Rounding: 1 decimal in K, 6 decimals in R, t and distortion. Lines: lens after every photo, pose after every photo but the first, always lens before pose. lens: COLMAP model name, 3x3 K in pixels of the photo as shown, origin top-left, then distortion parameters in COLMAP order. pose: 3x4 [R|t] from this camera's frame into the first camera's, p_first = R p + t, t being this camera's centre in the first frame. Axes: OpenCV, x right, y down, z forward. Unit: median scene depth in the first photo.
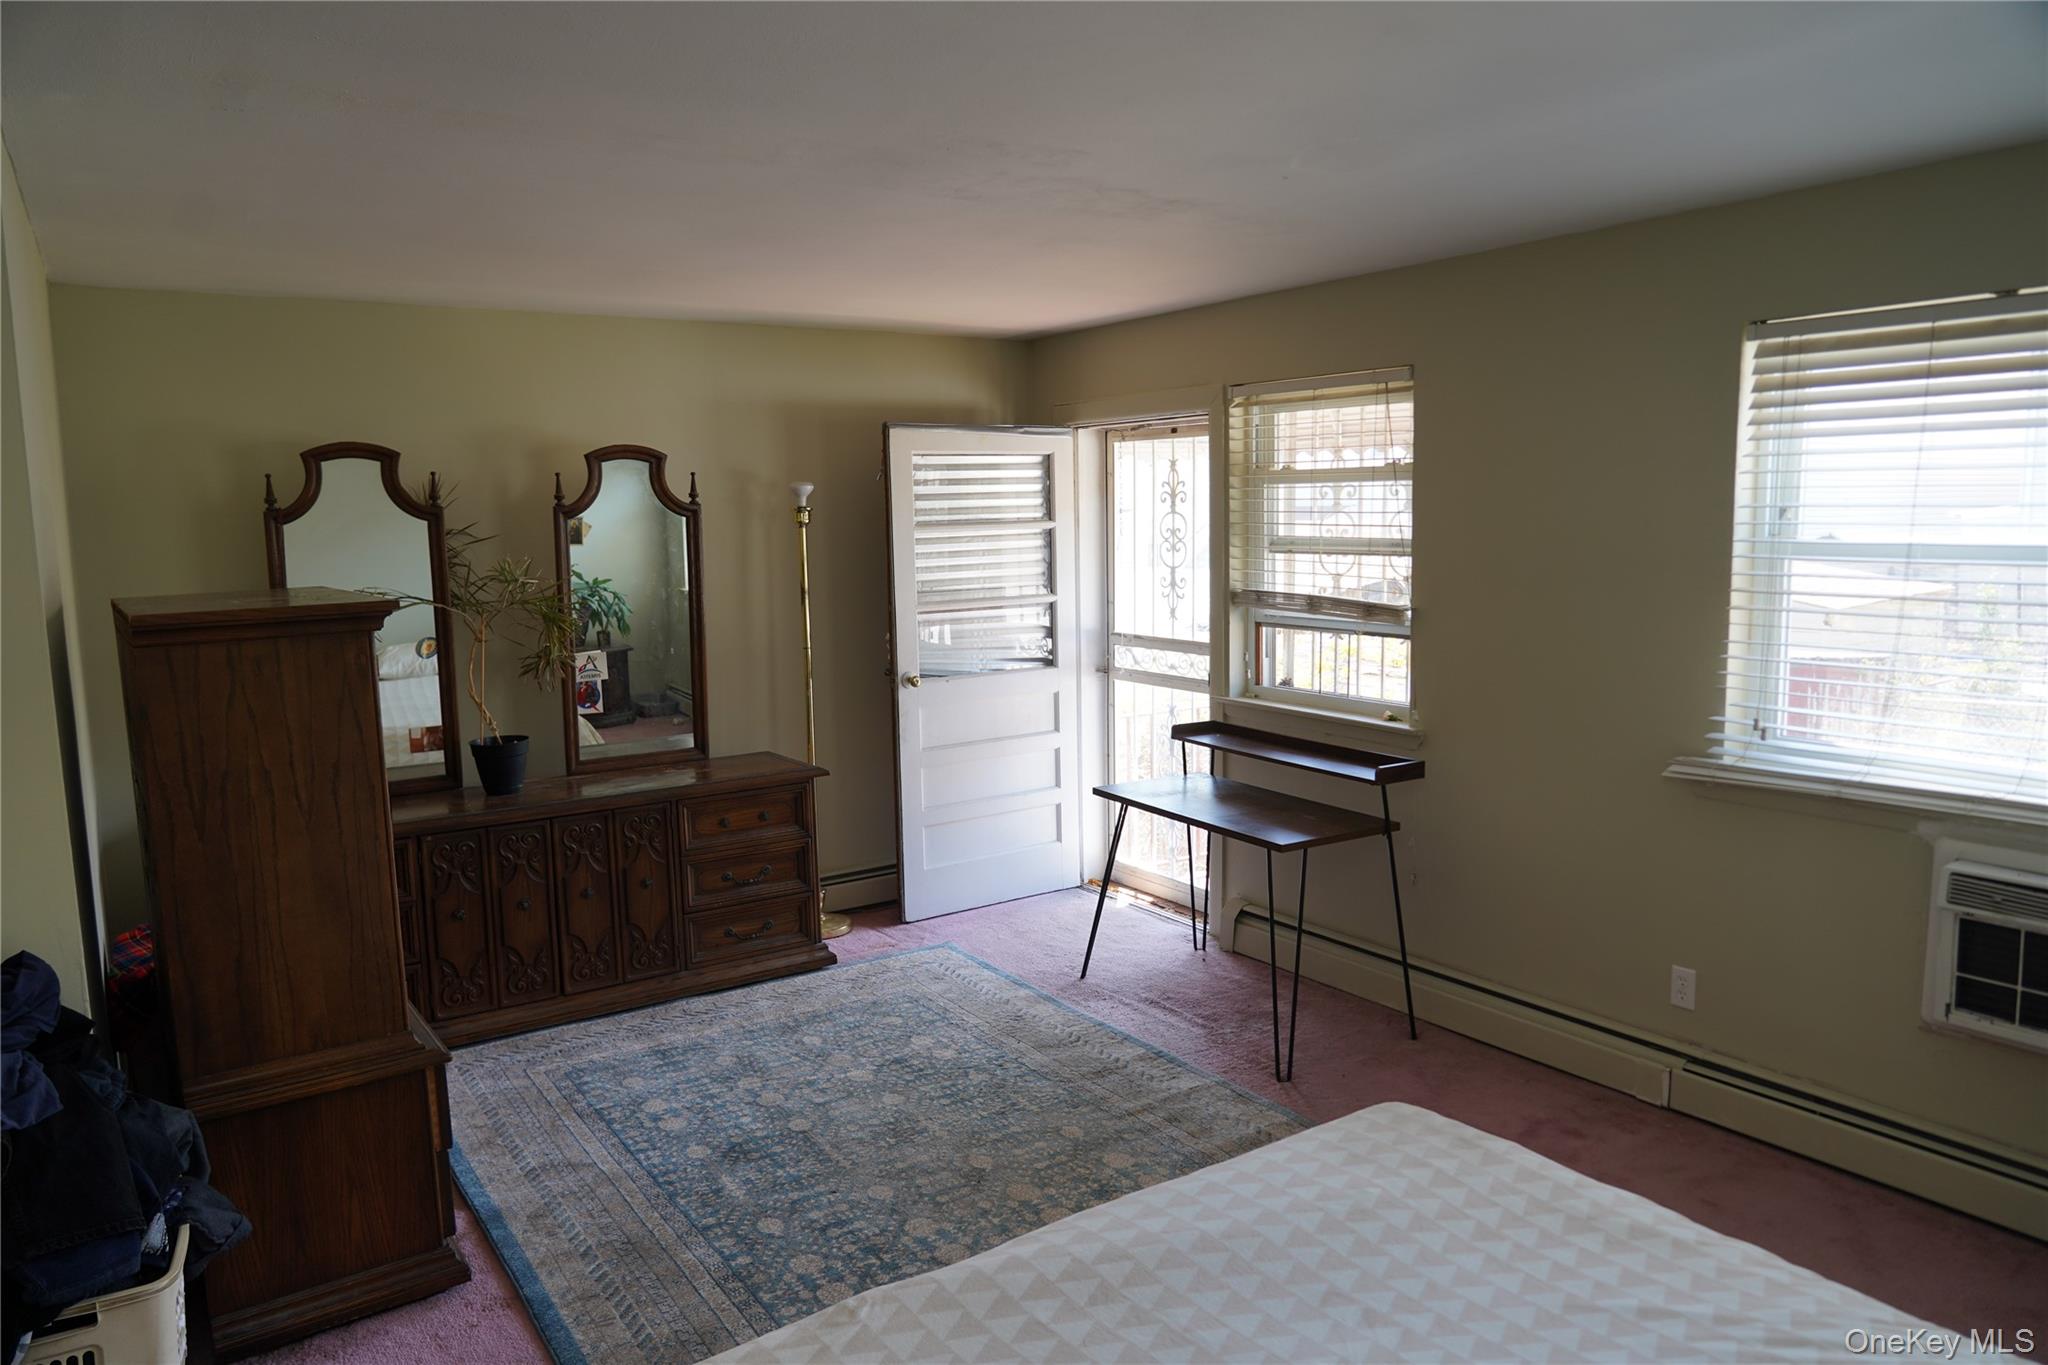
lens RADIAL K [[1374.5, 0, 1025.0], [0, 1374.5, 688.8], [0, 0, 1]] dist [-0.005091, -0.001906]
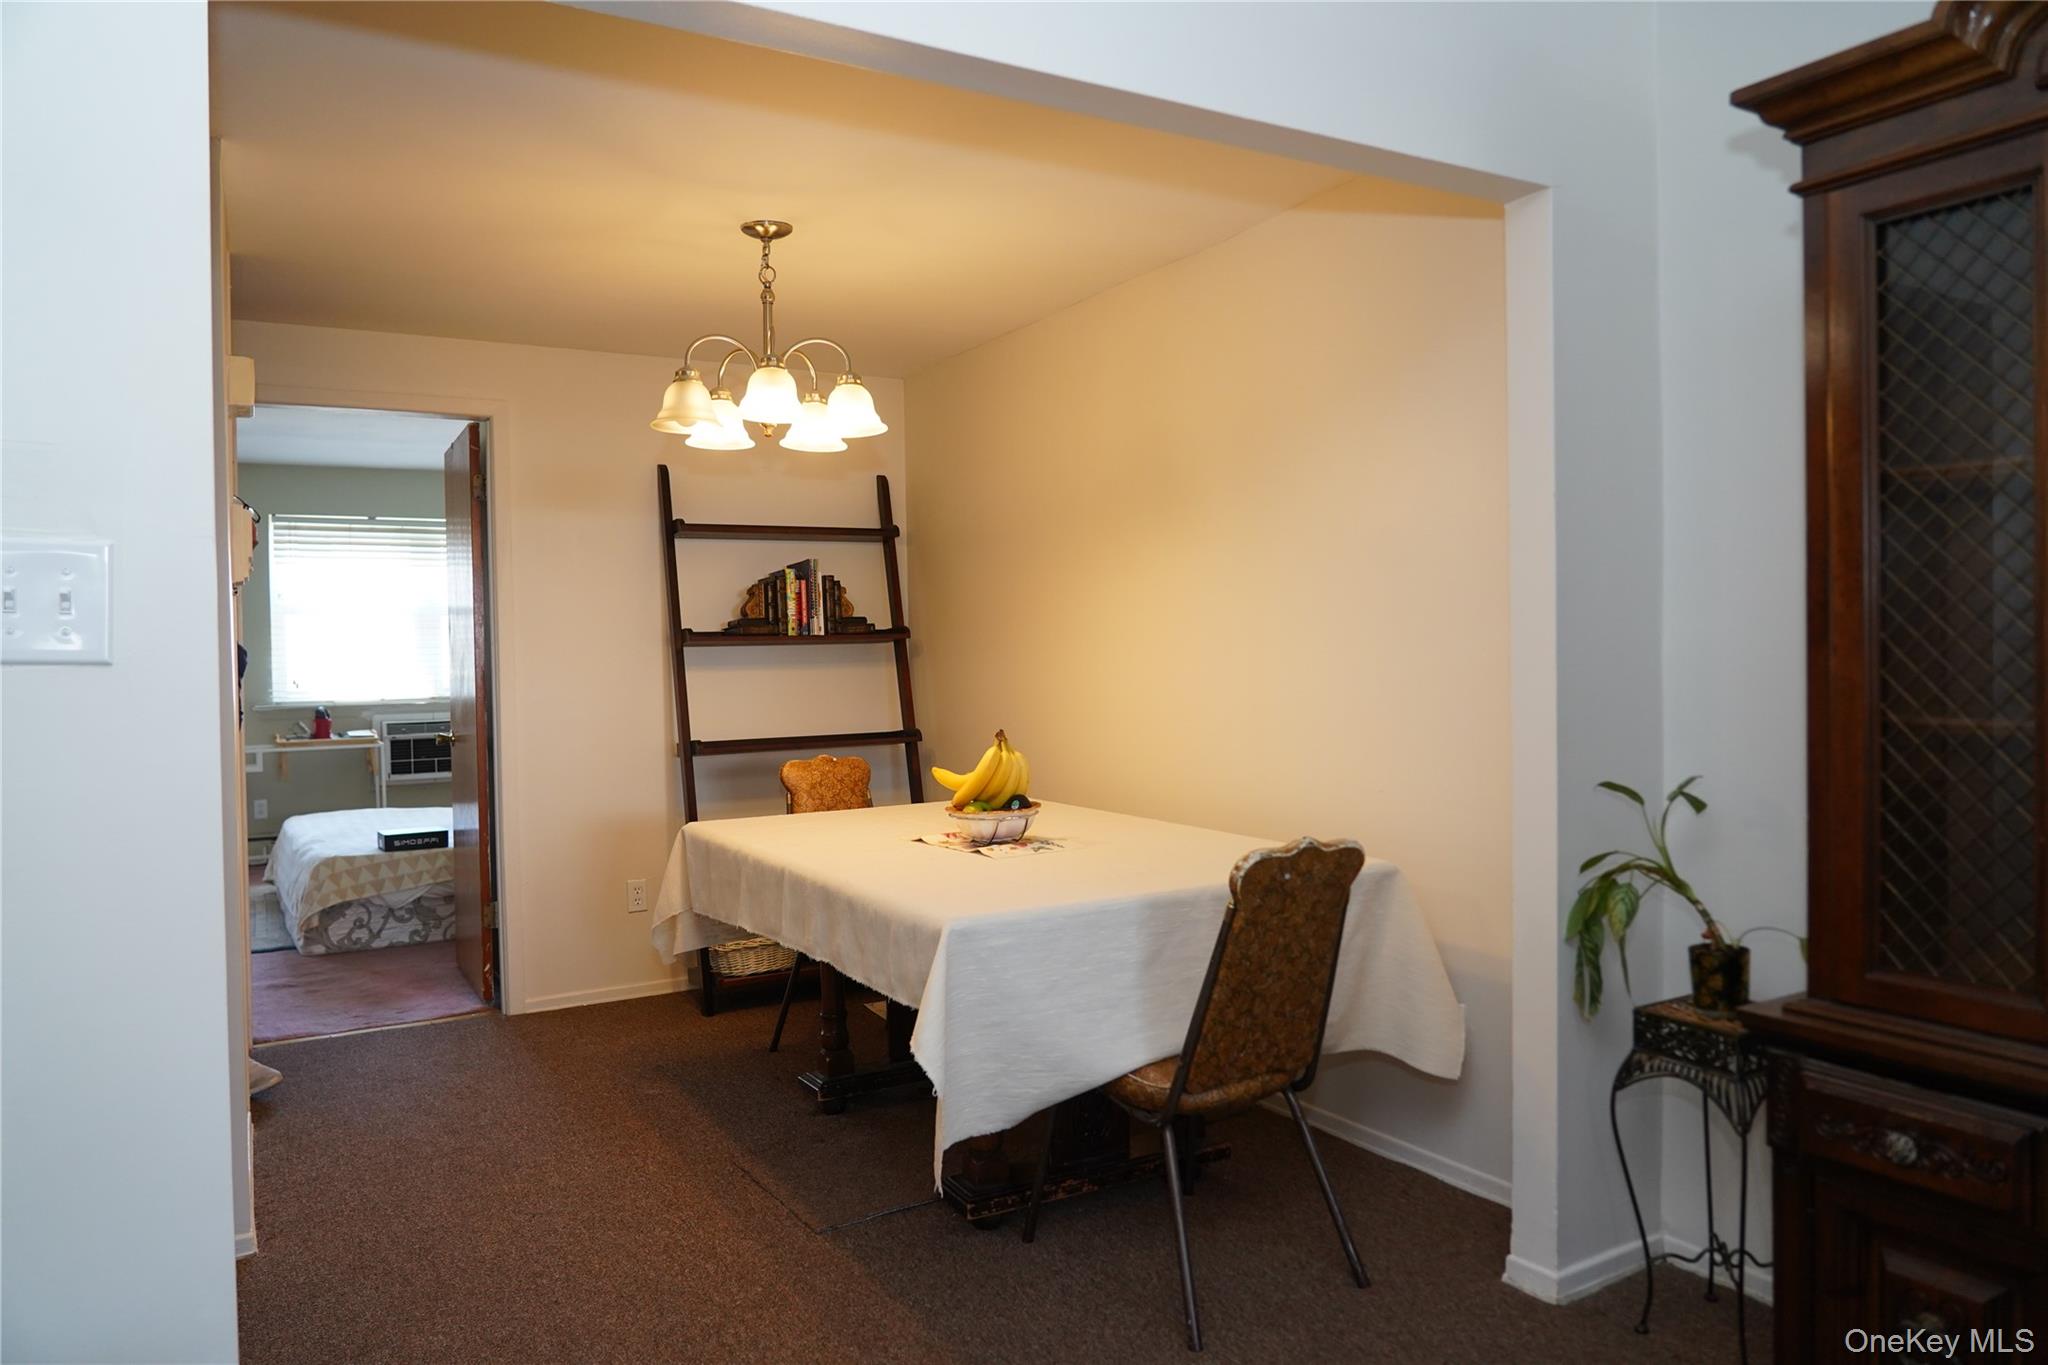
lens RADIAL K [[1374.5, 0, 1023.7], [0, 1374.5, 677.4], [0, 0, 1]] dist [-0.005091, -0.001906]
pose [[0.072205, 0.003469, 0.997384, -1.128107], [0.140658, 0.989964, -0.013626, 0.147533], [-0.987422, 0.141274, 0.070992, -0.267983]]
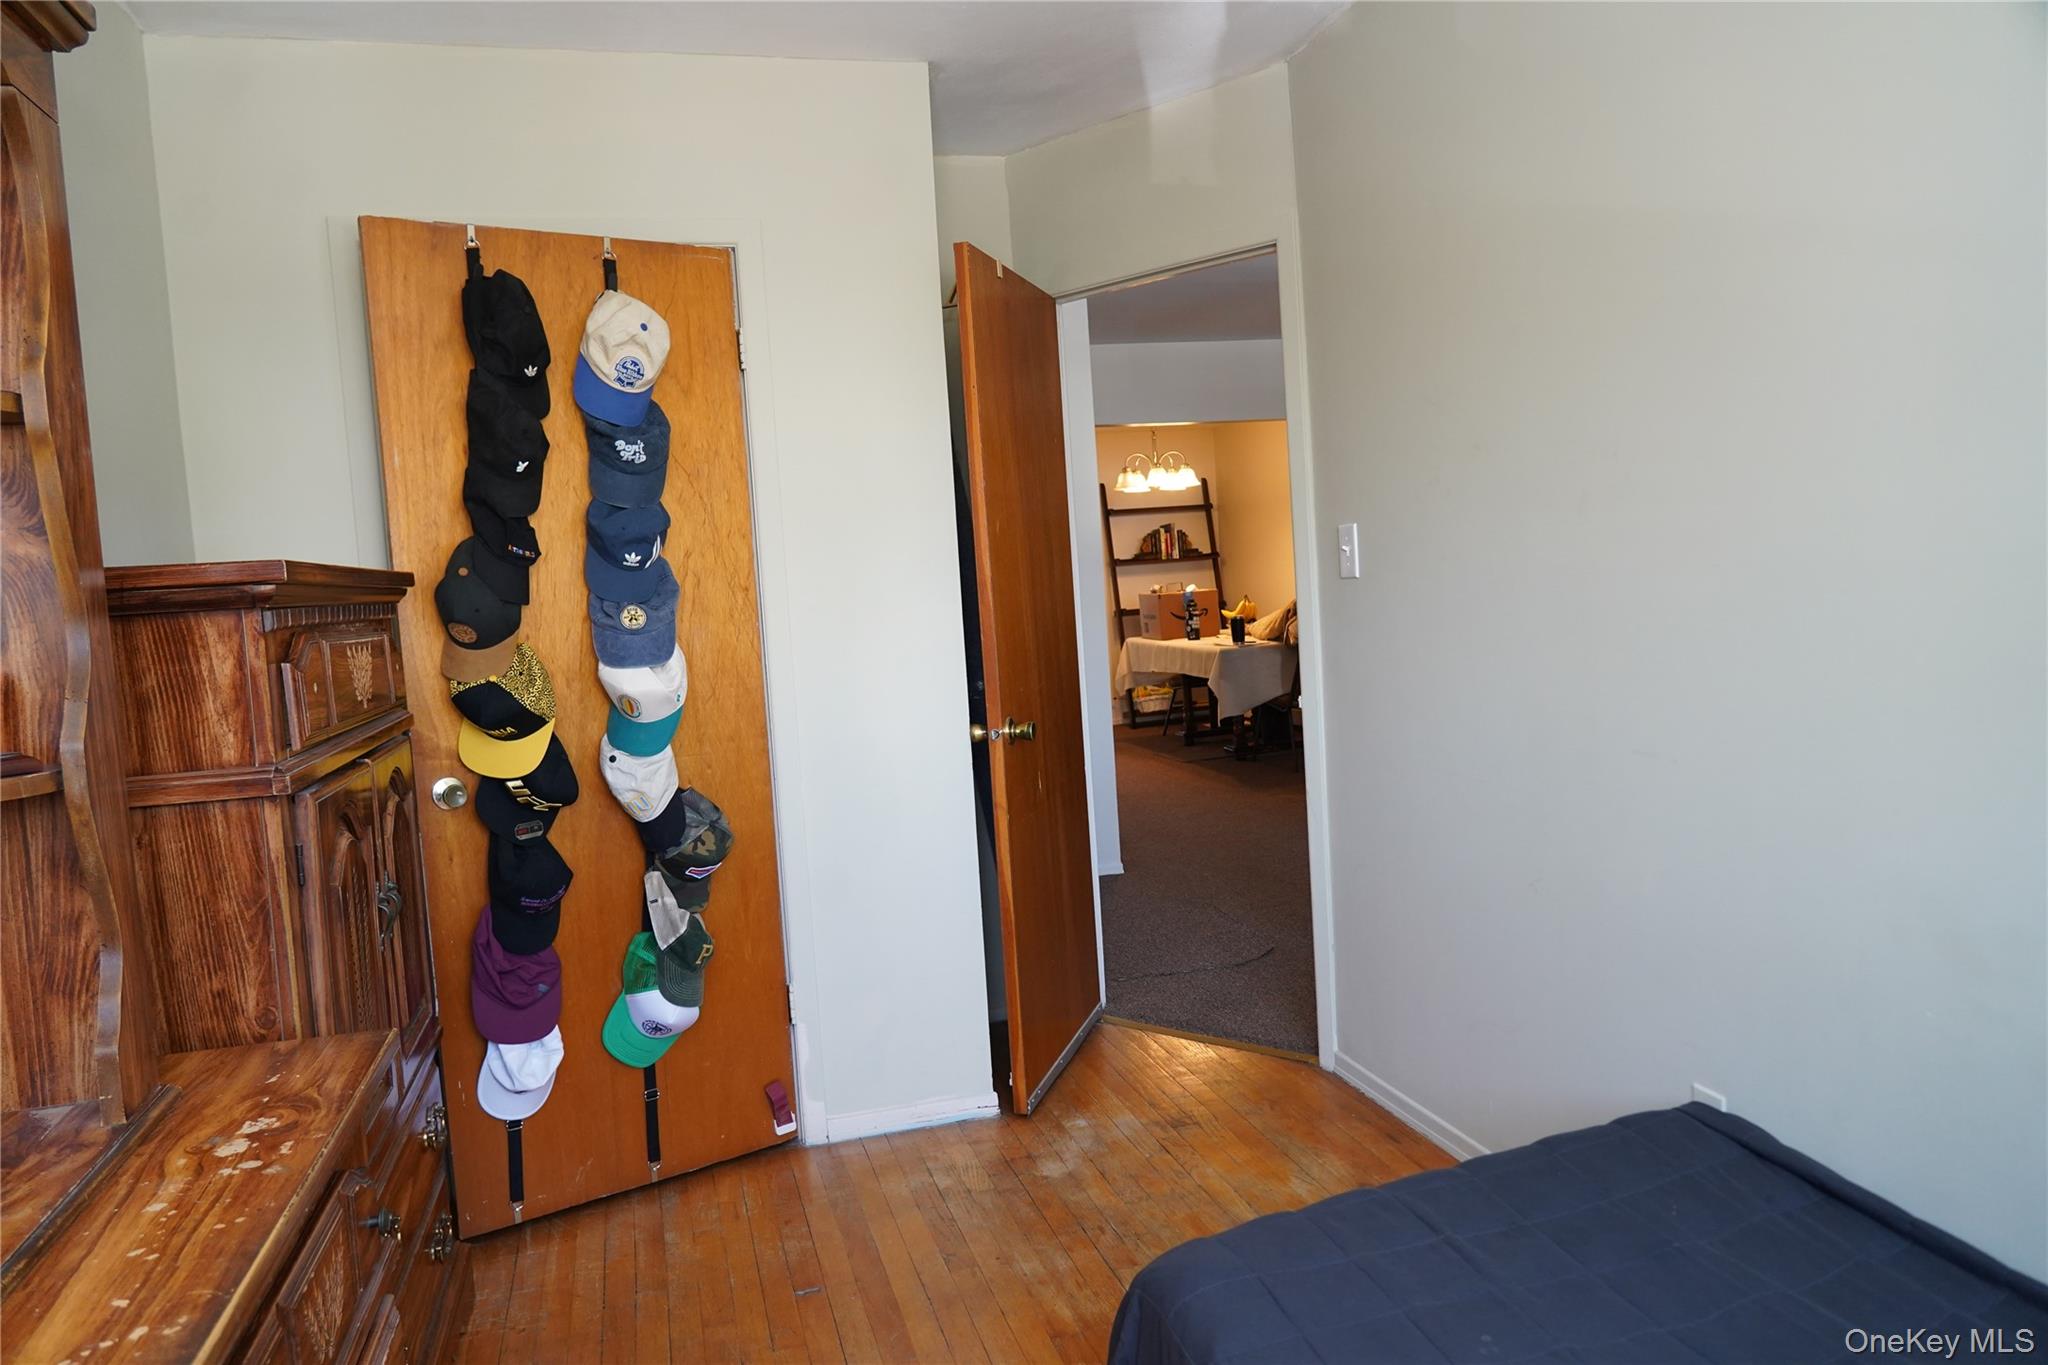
lens RADIAL K [[1374.5, 0, 1021.7], [0, 1374.5, 675.2], [0, 0, 1]] dist [-0.005091, -0.001906]
pose [[0.322782, -0.070902, 0.943814, -3.231015], [0.176165, 0.984265, 0.013693, 0.226909], [-0.929934, 0.161847, 0.330193, -0.716136]]
